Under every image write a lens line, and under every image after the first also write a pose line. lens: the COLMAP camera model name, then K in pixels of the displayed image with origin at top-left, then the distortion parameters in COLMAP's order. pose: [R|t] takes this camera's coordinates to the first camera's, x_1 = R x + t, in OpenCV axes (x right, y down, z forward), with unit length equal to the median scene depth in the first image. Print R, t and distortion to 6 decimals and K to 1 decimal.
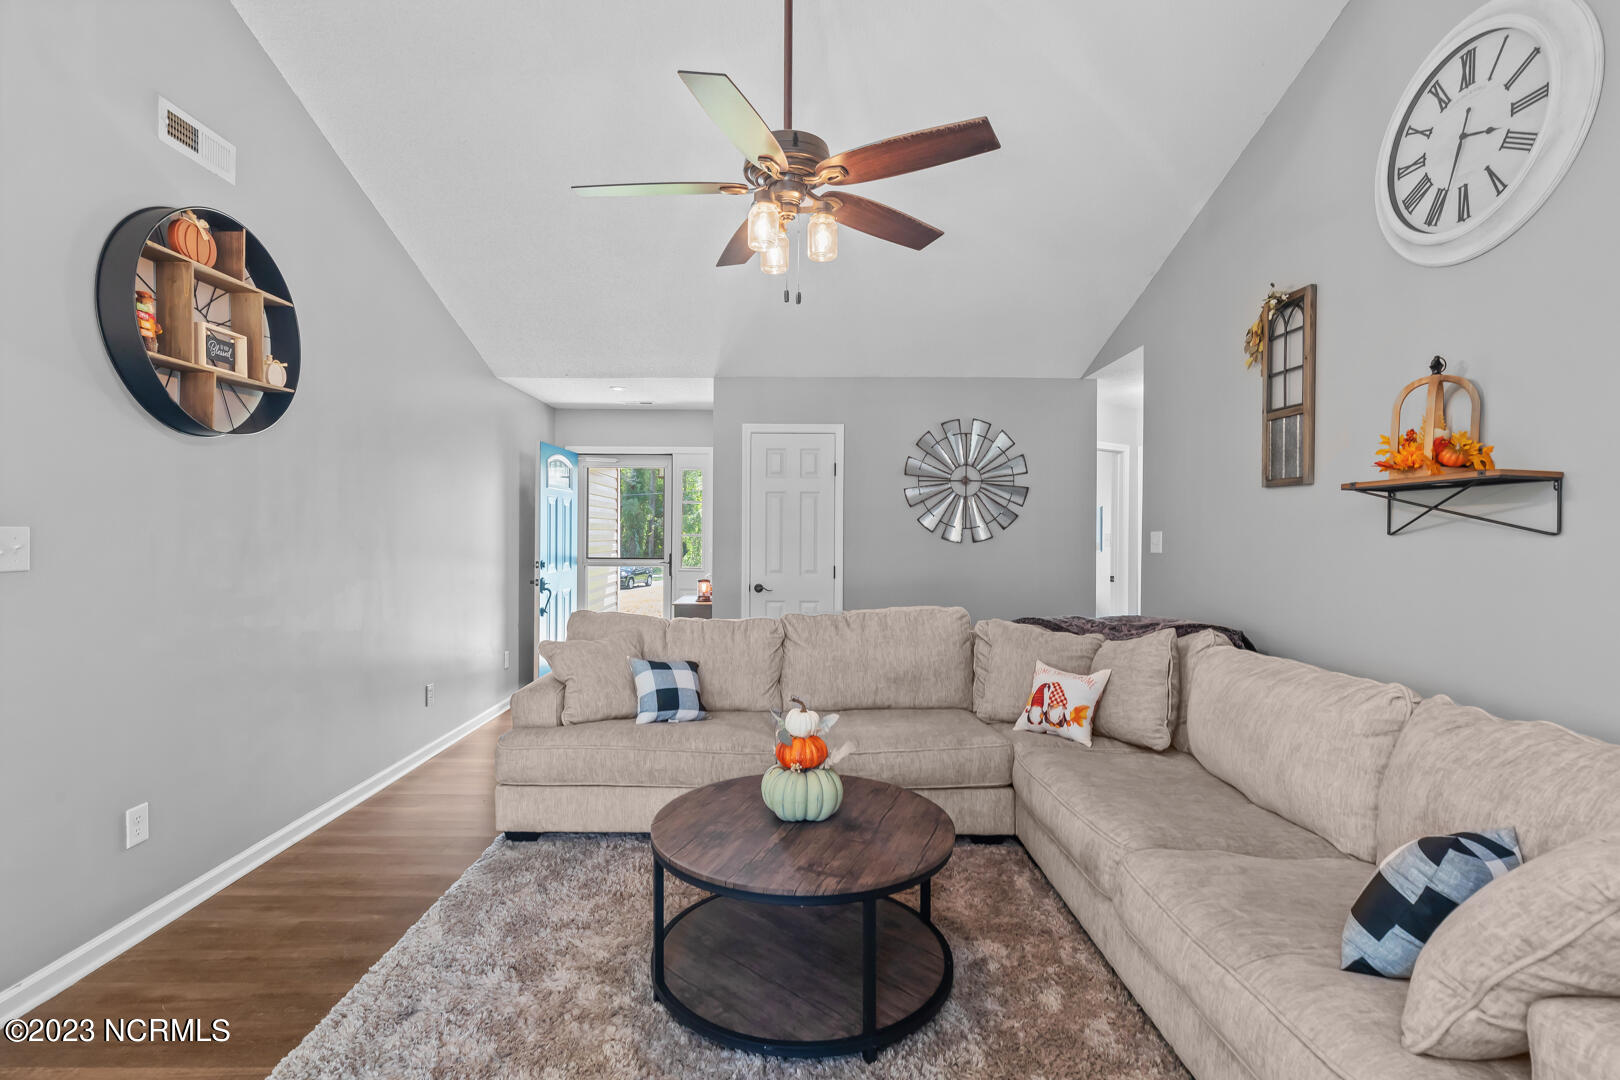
lens RADIAL K [[750.8, 0, 813.3], [0, 750.8, 537.0], [0, 0, 1]] dist [0.000003, 0.000047]
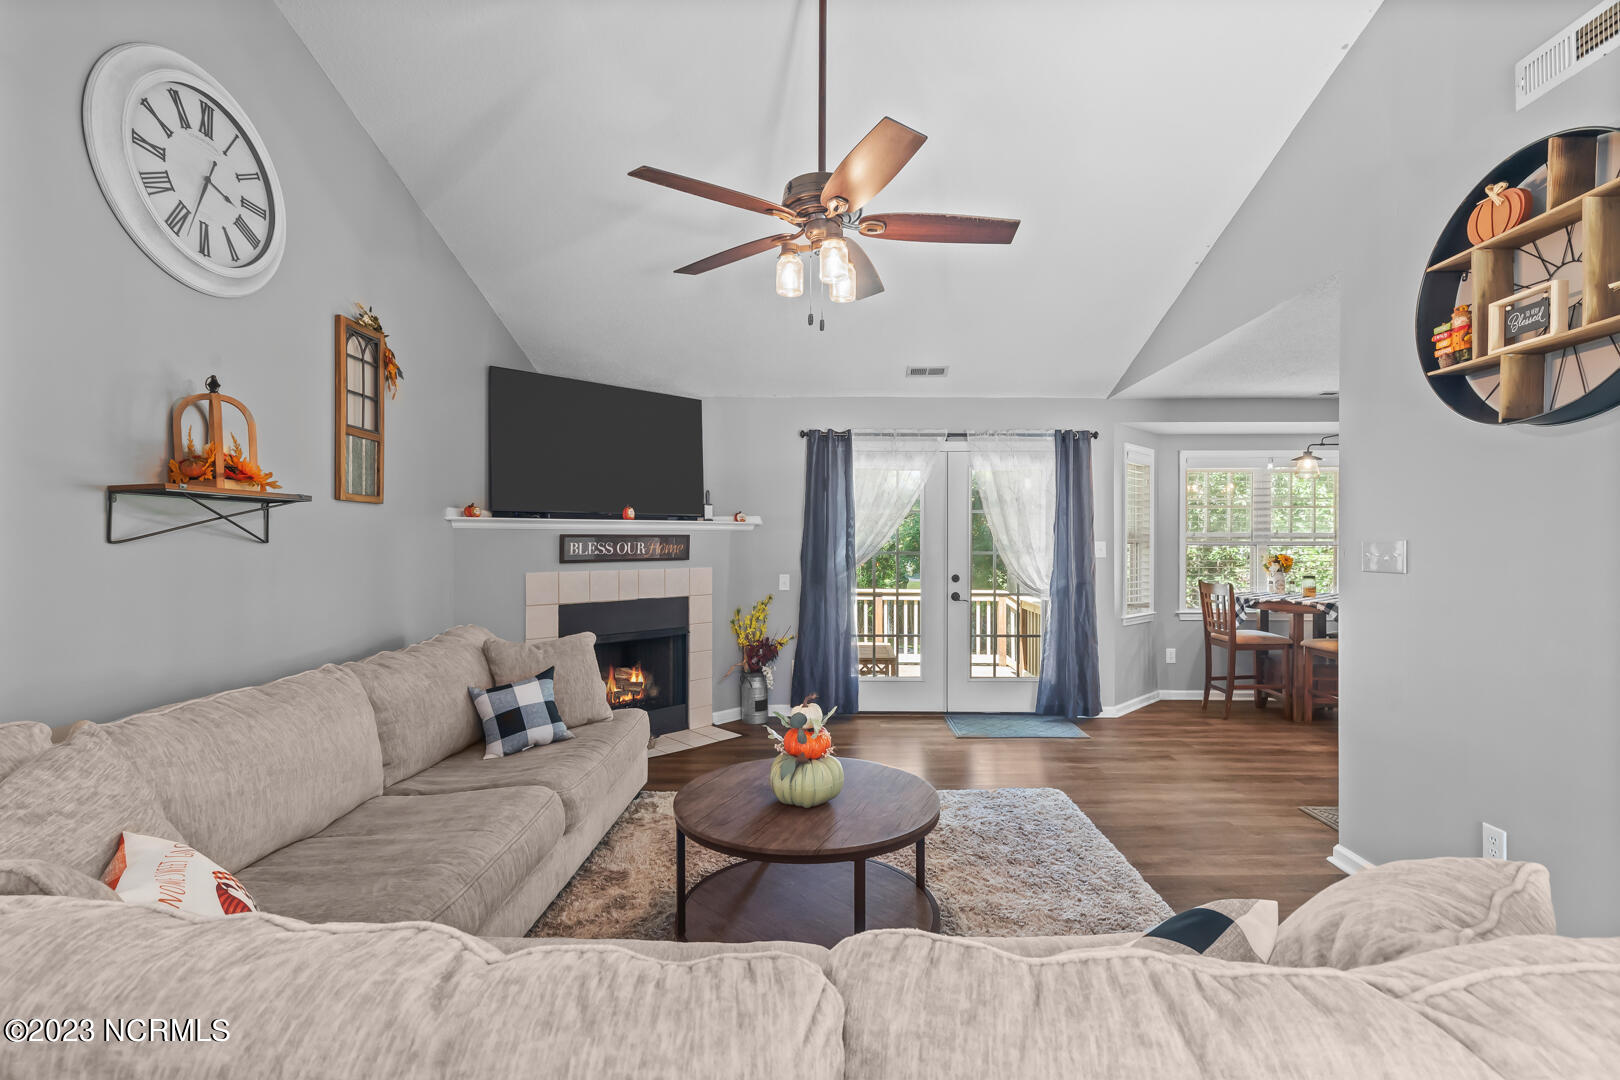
lens RADIAL K [[750.8, 0, 815.8], [0, 750.8, 543.7], [0, 0, 1]] dist [0.000003, 0.000047]
pose [[-0.998796, -0.003508, 0.048928, -0.076887], [-0.003151, 0.999968, 0.007380, -0.012195], [-0.048952, 0.007217, -0.998775, 2.017289]]
